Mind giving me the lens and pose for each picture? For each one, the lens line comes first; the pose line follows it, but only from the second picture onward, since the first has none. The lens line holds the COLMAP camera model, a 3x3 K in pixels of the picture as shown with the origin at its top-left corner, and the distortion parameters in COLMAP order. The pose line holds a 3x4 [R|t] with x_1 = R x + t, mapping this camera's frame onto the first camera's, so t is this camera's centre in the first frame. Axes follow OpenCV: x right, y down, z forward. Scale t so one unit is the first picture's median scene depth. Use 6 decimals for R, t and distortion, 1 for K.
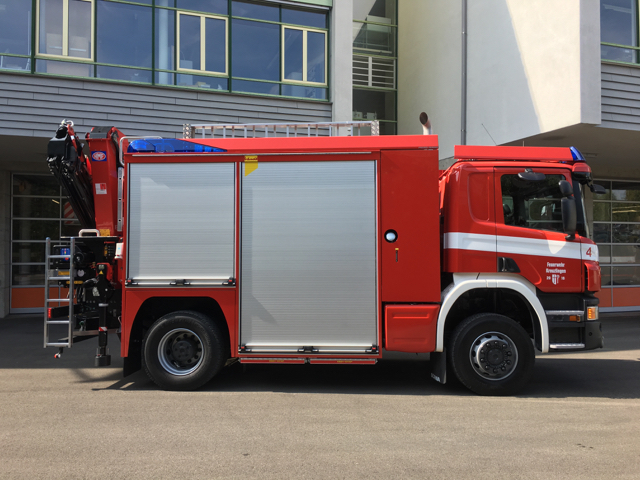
lens RADIAL K [[548.1, 0, 320.0], [0, 548.1, 240.0], [0, 0, 1]] dist [0.046409, -0.006873]
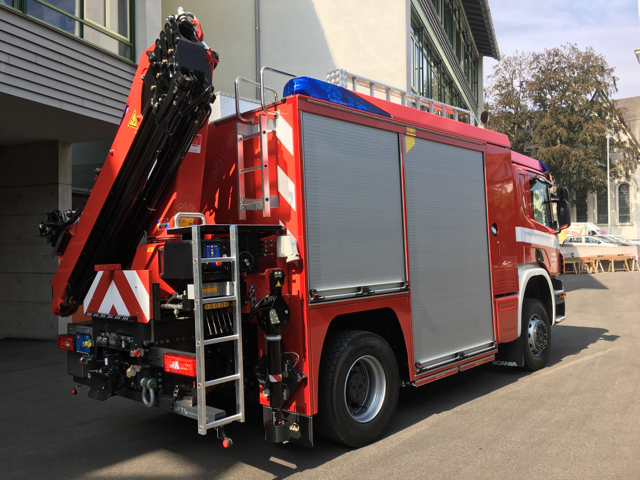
lens RADIAL K [[548.1, 0, 320.0], [0, 548.1, 240.0], [0, 0, 1]] dist [0.046409, -0.006873]
pose [[0.638697, 0.001447, 0.769457, -0.840226], [0.006937, 0.999947, -0.007639, 0.016187], [-0.769427, 0.010217, 0.638653, 0.591442]]
